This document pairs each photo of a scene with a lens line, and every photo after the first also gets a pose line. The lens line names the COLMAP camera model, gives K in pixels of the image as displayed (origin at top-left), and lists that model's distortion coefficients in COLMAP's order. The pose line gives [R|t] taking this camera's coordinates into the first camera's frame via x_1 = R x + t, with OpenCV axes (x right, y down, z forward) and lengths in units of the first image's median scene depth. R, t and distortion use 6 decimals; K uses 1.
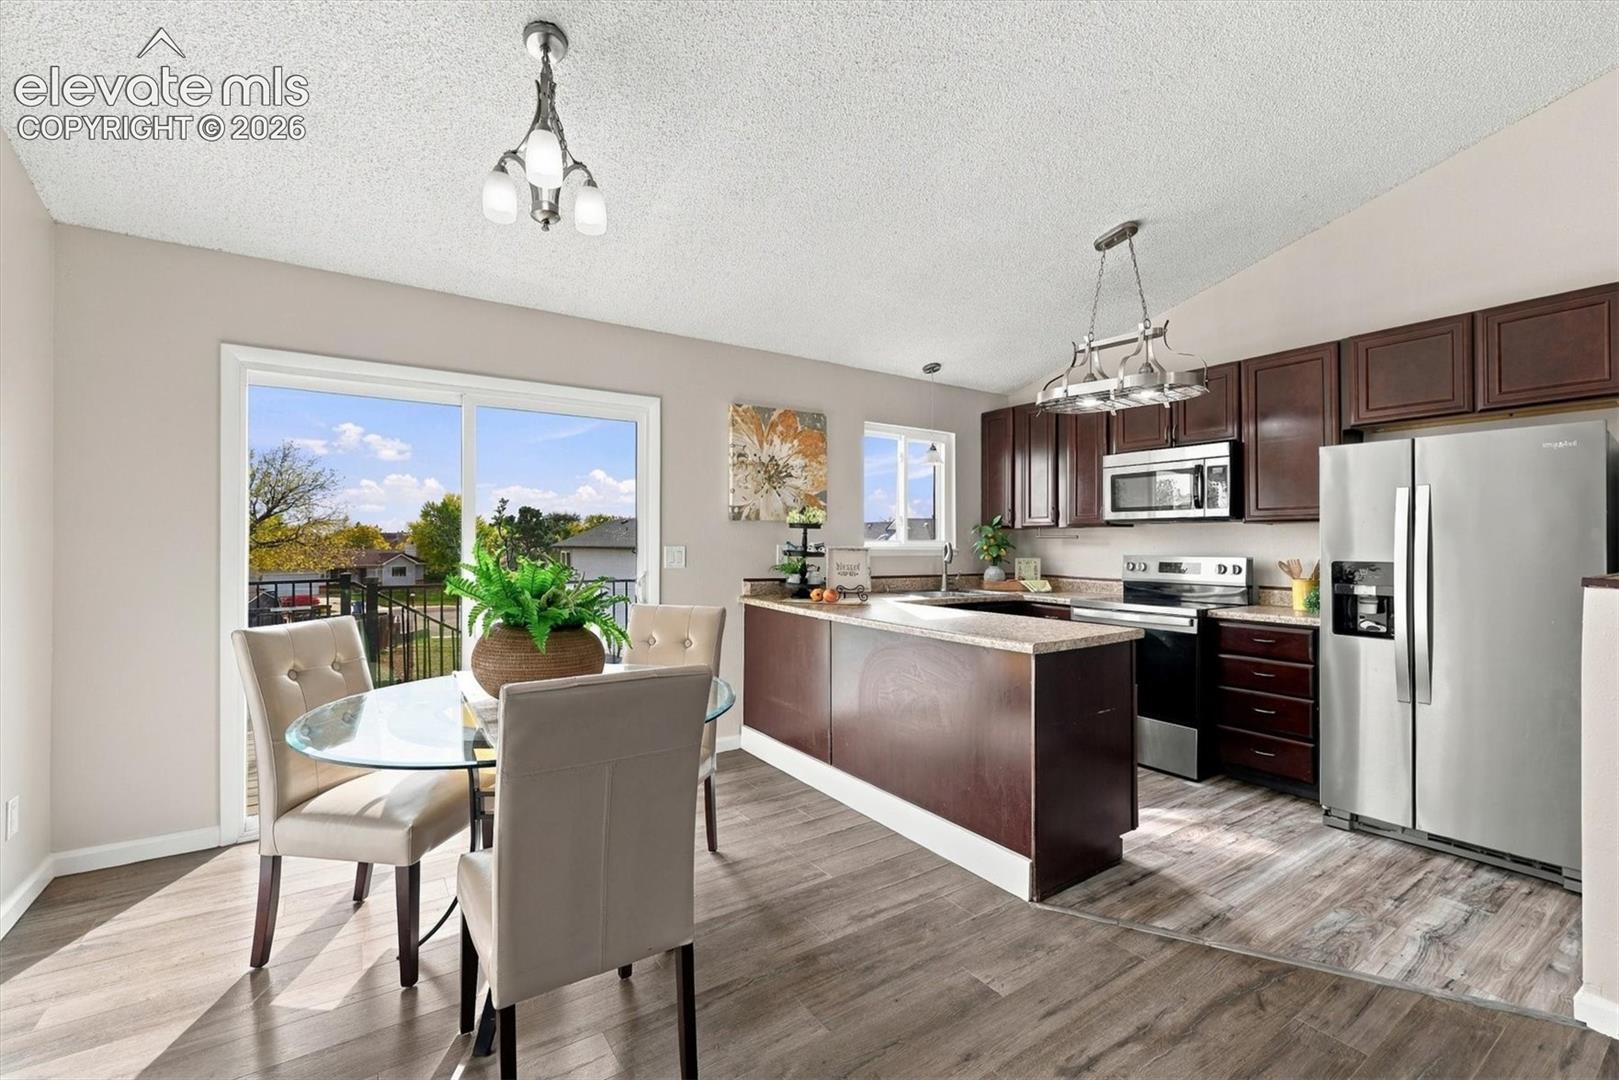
lens RADIAL K [[684.9, 0, 807.2], [0, 684.9, 544.0], [0, 0, 1]] dist [0.002751, 0.000148]
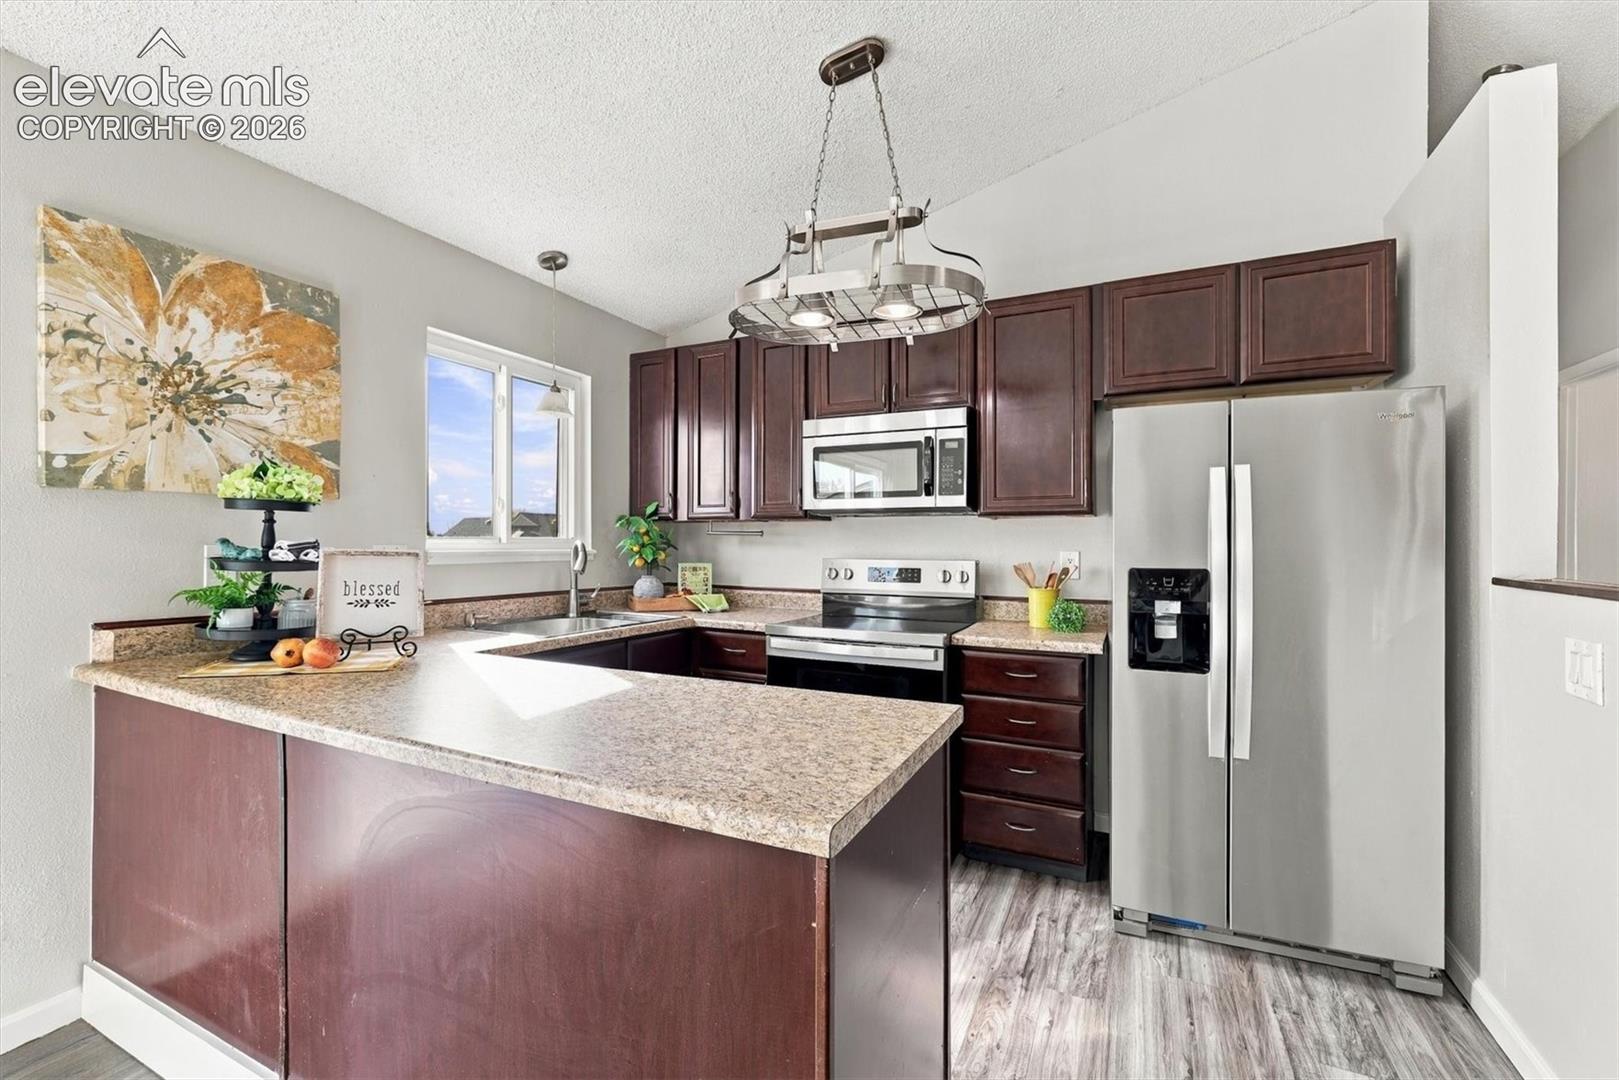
lens RADIAL K [[684.9, 0, 807.2], [0, 684.9, 544.0], [0, 0, 1]] dist [0.002751, 0.000148]
pose [[0.865952, -0.000017, 0.500126, 0.082188], [-0.001280, 0.999997, 0.002250, -0.001041], [-0.500125, -0.002589, 0.865949, 0.401147]]
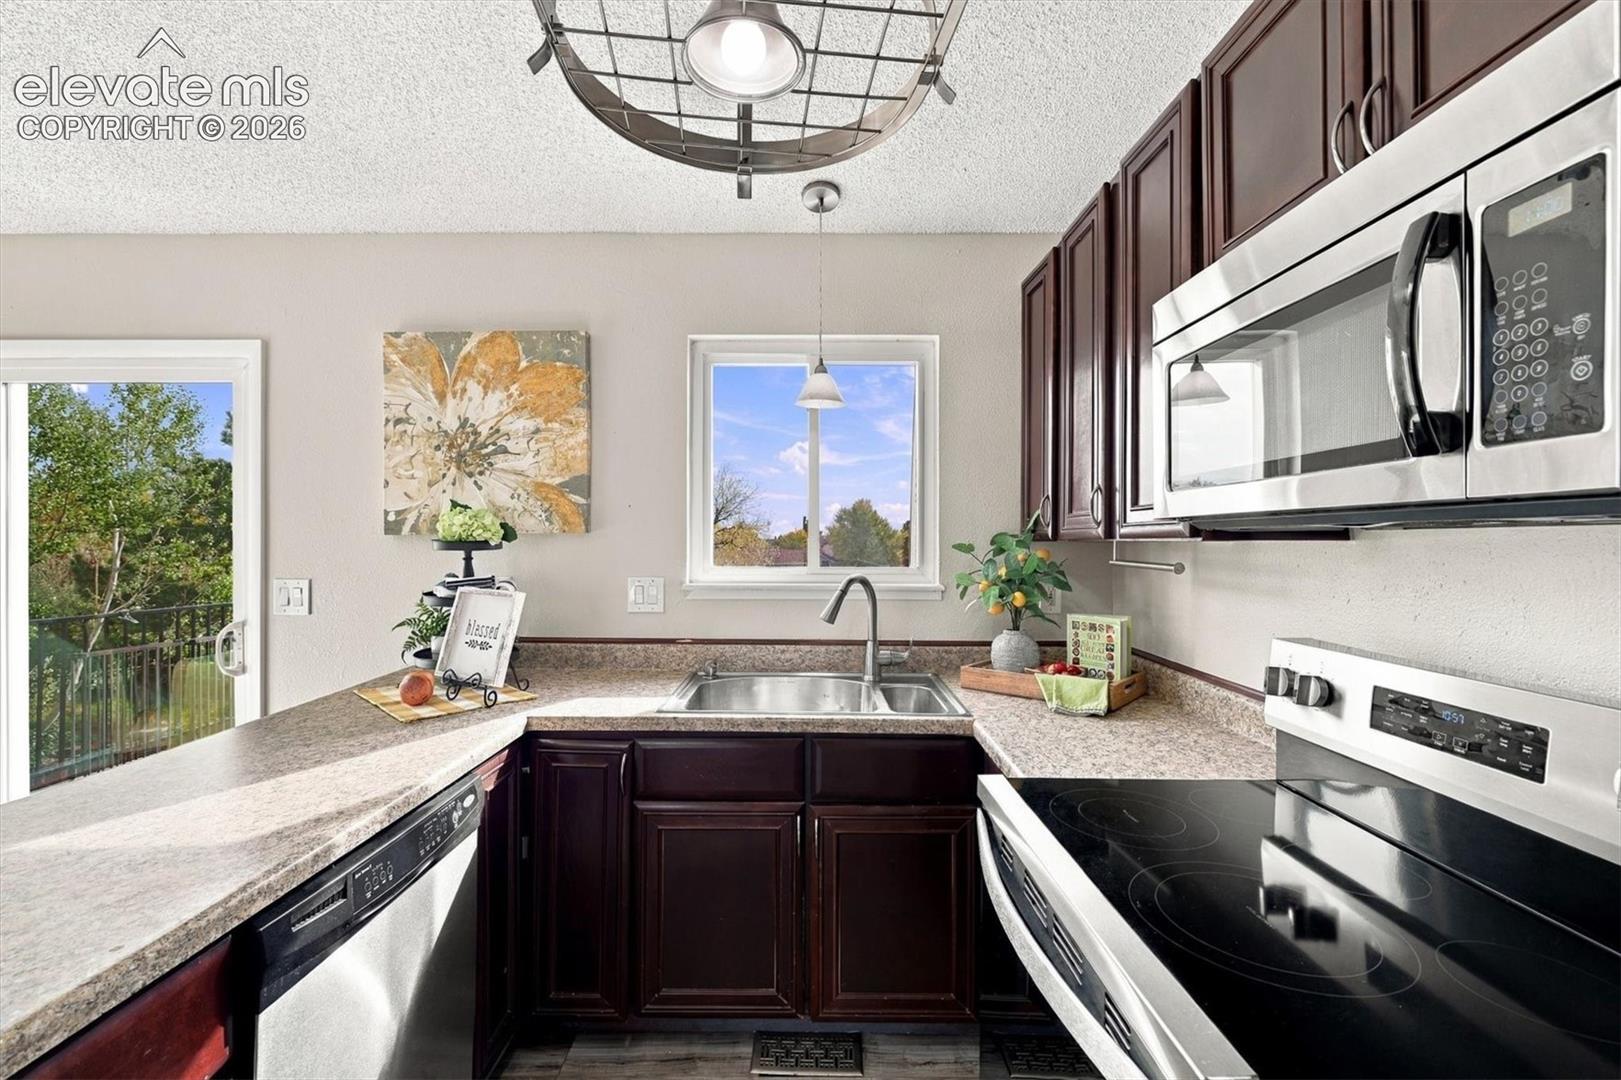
lens RADIAL K [[687.6, 0, 806.0], [0, 687.6, 545.6], [0, 0, 1]] dist [0.000739, 0.000048]
pose [[0.827732, 0.001062, -0.561123, 0.506602], [0.000983, 0.999994, 0.003342, -0.026957], [0.561123, -0.003318, 0.827726, 0.710716]]
